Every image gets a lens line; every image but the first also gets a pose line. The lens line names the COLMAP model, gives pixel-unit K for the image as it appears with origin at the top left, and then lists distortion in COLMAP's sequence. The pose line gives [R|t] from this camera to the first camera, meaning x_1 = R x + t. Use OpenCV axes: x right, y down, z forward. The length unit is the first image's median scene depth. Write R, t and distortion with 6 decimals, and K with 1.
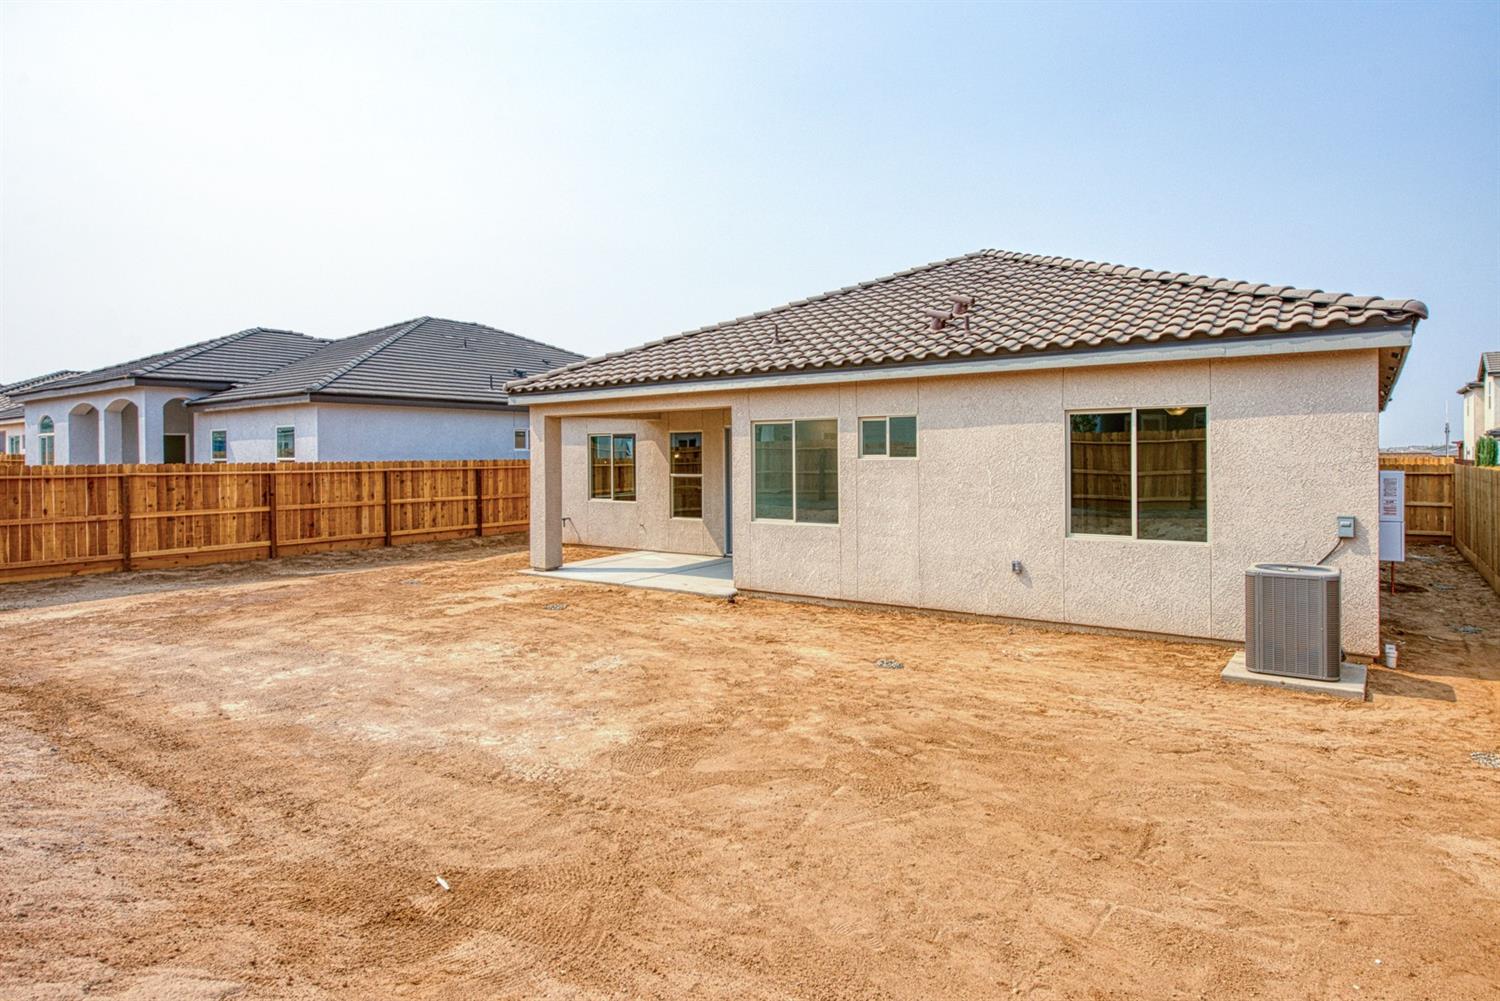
lens RADIAL K [[869.4, 0, 750.0], [0, 869.4, 500.5], [0, 0, 1]] dist [-0.000003, 0.000025]
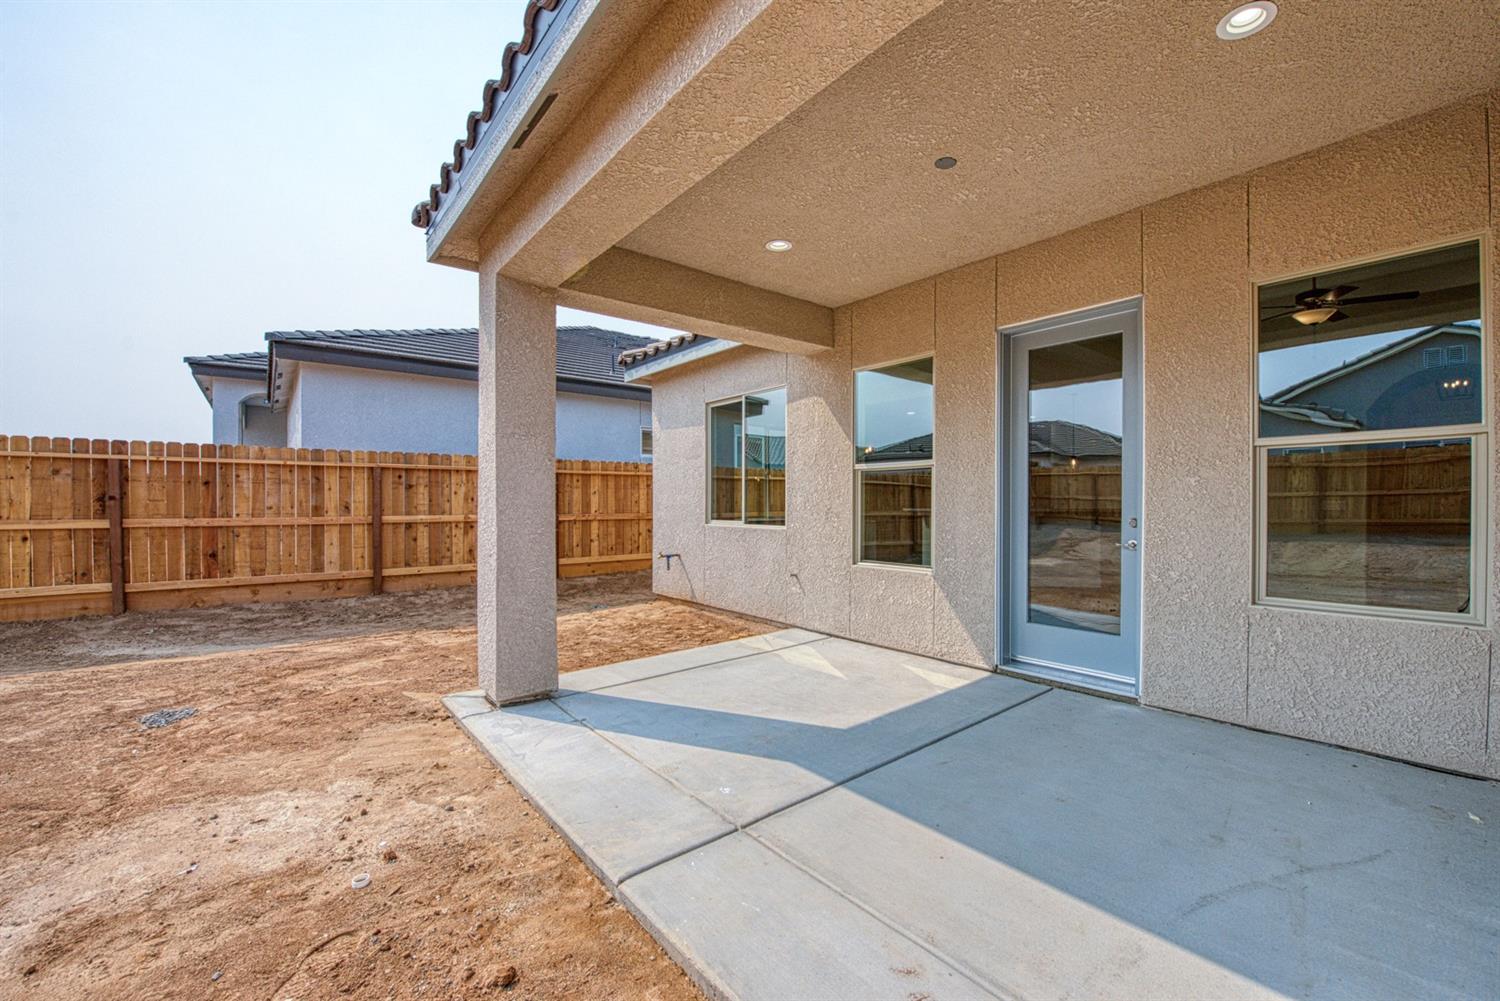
lens RADIAL K [[611.4, 0, 754.6], [0, 611.4, 510.0], [0, 0, 1]] dist [0.000598, -0.002580]
pose [[0.964786, 0.010745, -0.262818, -0.058619], [-0.021981, 0.998964, -0.039846, 0.006464], [0.262117, 0.044219, 0.964022, 0.684340]]
